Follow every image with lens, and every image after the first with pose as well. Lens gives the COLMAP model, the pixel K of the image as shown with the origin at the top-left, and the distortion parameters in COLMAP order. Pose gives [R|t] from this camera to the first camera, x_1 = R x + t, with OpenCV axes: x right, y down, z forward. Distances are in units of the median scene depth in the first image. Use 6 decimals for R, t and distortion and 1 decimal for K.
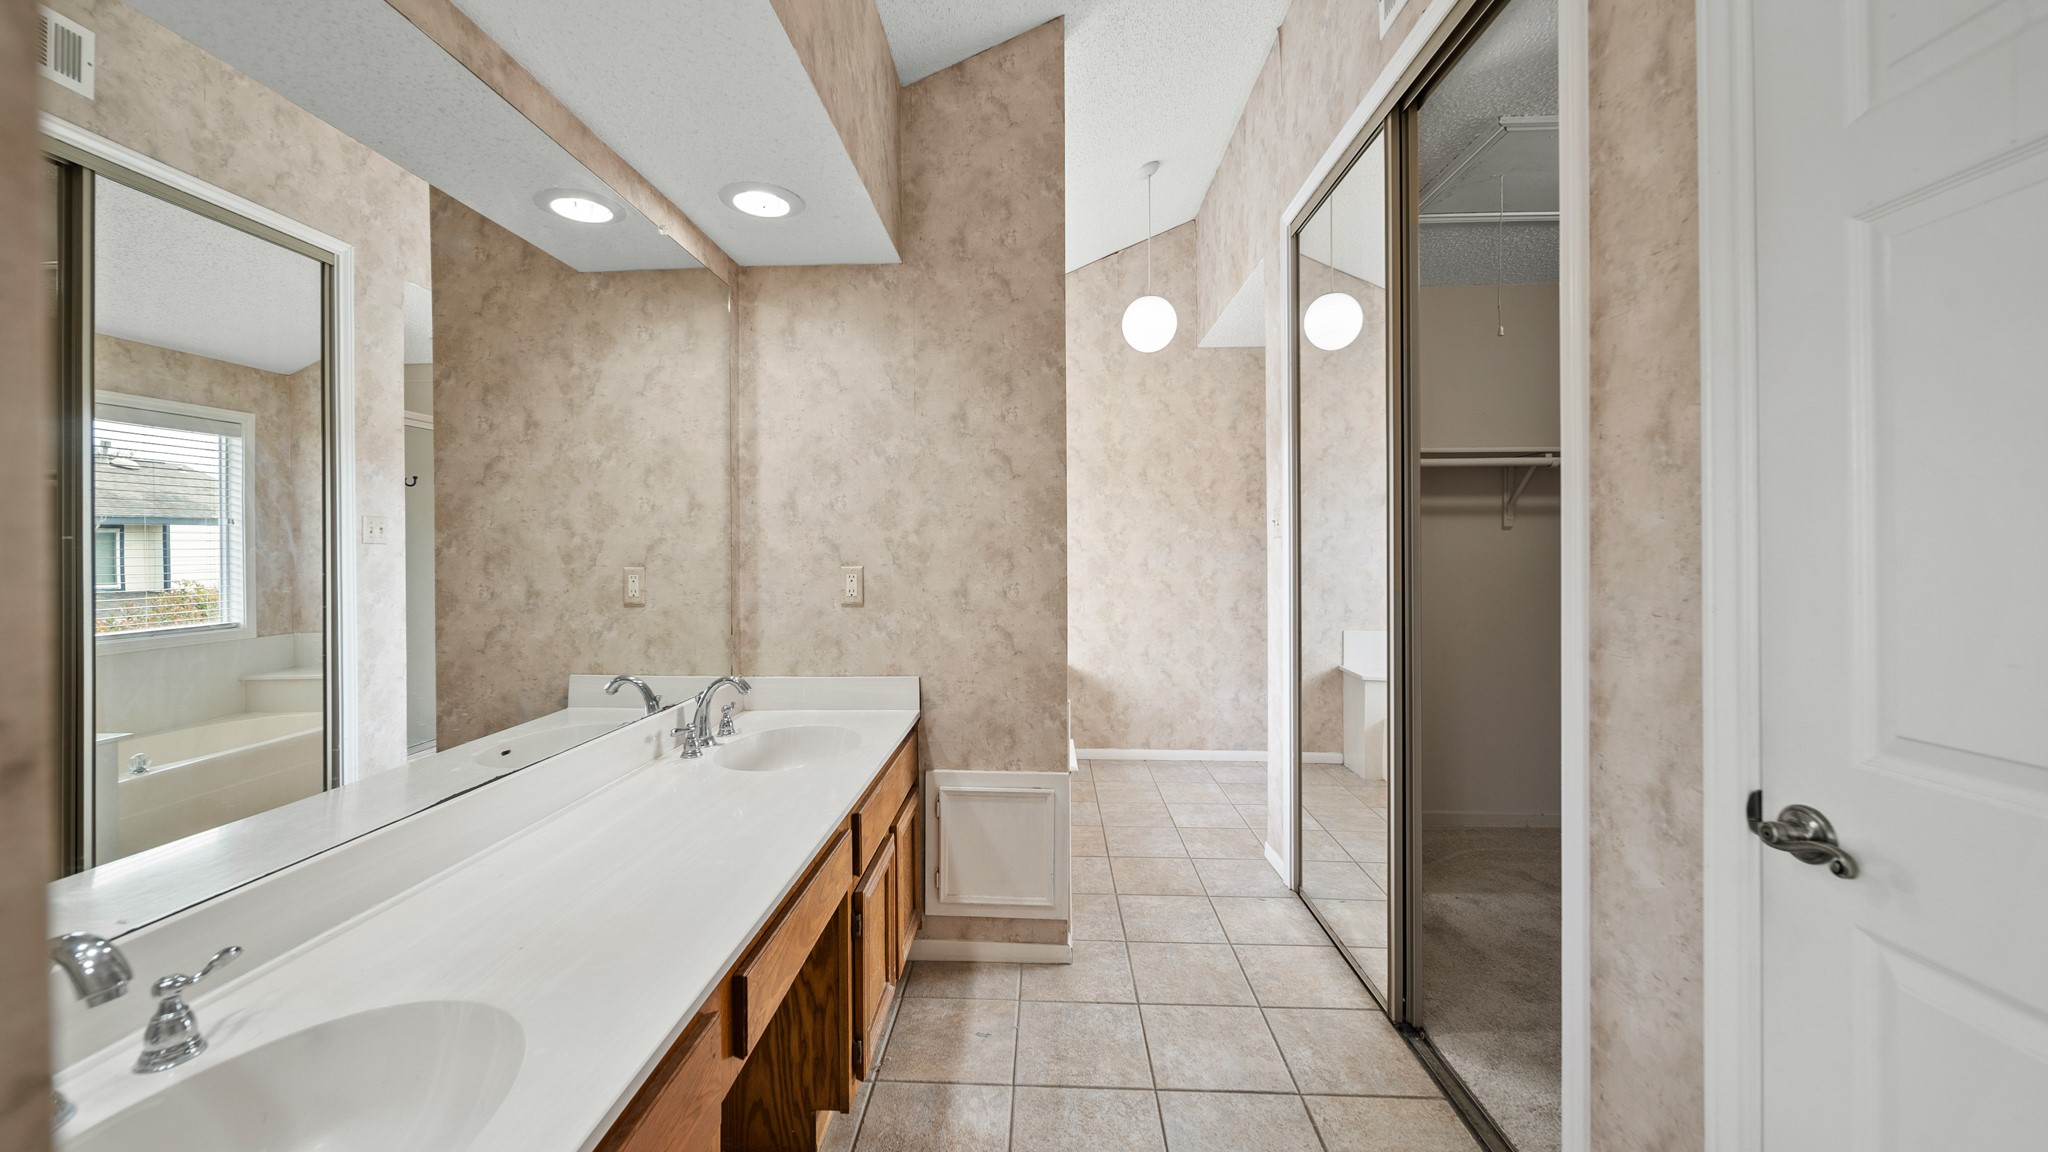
lens RADIAL K [[728.4, 0, 1007.2], [0, 728.4, 549.8], [0, 0, 1]] dist [-0.000107, -0.000631]
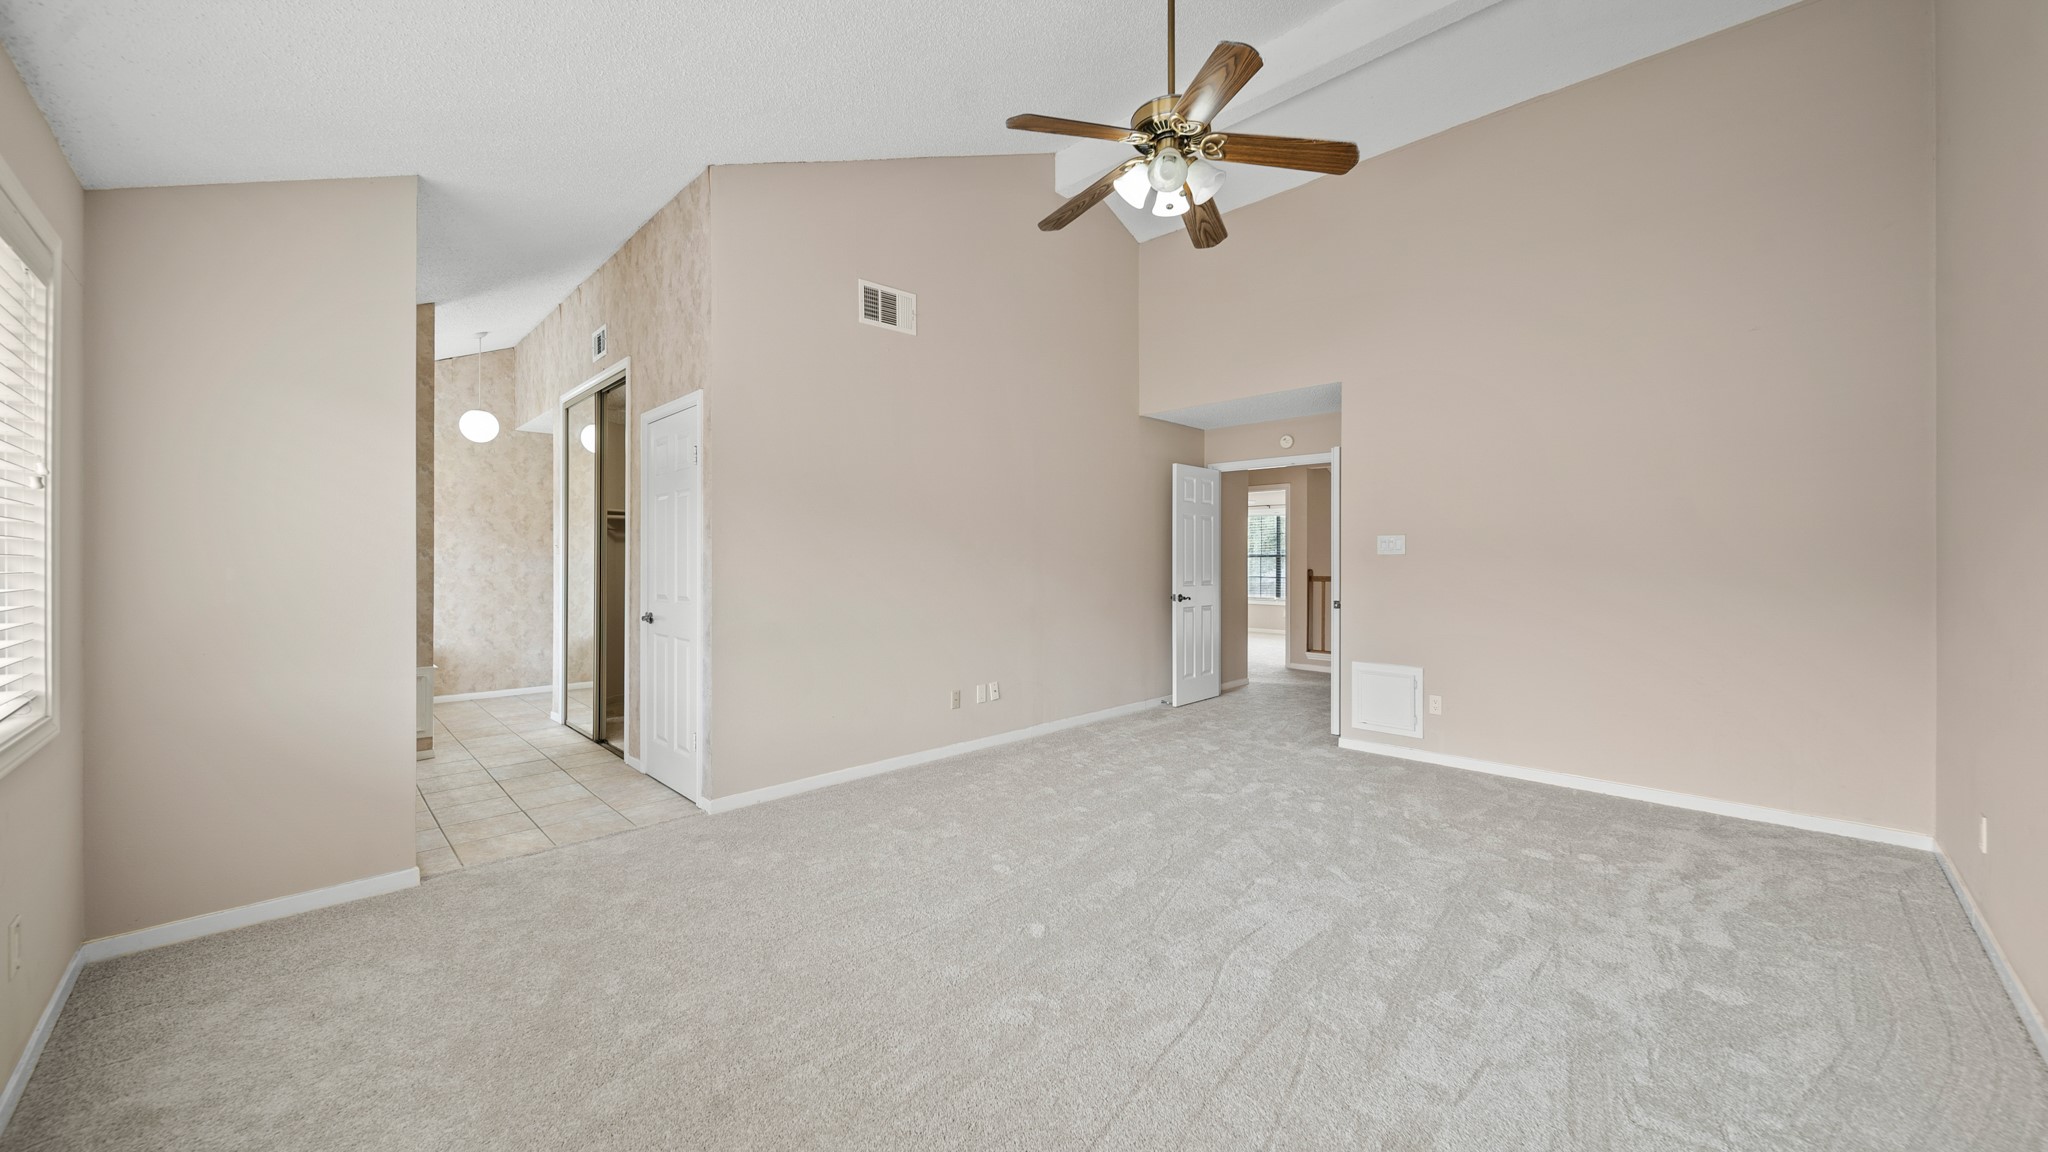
lens RADIAL K [[728.4, 0, 1016.1], [0, 728.4, 558.8], [0, 0, 1]] dist [-0.000107, -0.000631]
pose [[0.662998, 0.007819, 0.748581, -0.191664], [-0.004586, 0.999969, -0.006383, 0.002473], [-0.748607, 0.000799, 0.663013, -0.832850]]
